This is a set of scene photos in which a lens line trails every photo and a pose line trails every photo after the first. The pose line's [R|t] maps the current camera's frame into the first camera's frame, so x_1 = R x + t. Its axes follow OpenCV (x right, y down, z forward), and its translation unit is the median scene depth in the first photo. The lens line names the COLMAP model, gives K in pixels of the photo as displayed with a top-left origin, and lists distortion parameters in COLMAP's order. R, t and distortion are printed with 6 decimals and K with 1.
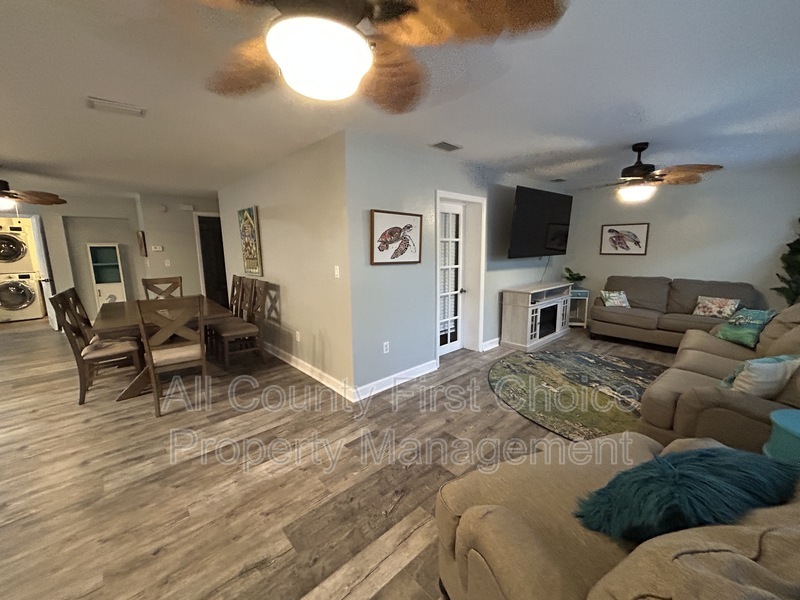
lens RADIAL K [[323.3, 0, 401.3], [0, 323.3, 299.3], [0, 0, 1]] dist [0.001079, -0.000206]
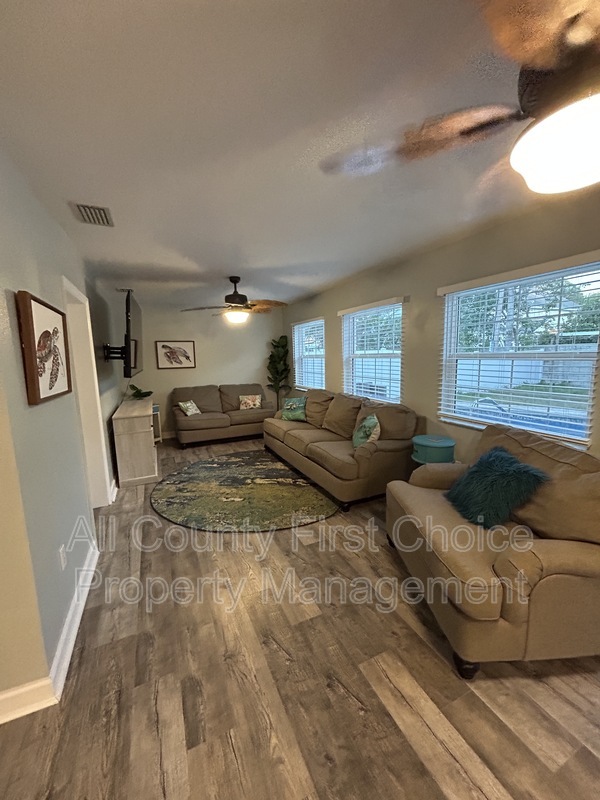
lens RADIAL K [[323.3, 0, 300.1], [0, 323.3, 399.0], [0, 0, 1]] dist [0.001079, -0.000206]
pose [[0.307790, -0.127357, 0.942892, -0.338403], [0.172818, 0.982000, 0.076226, -0.066619], [-0.935628, 0.139487, 0.324259, 0.372034]]
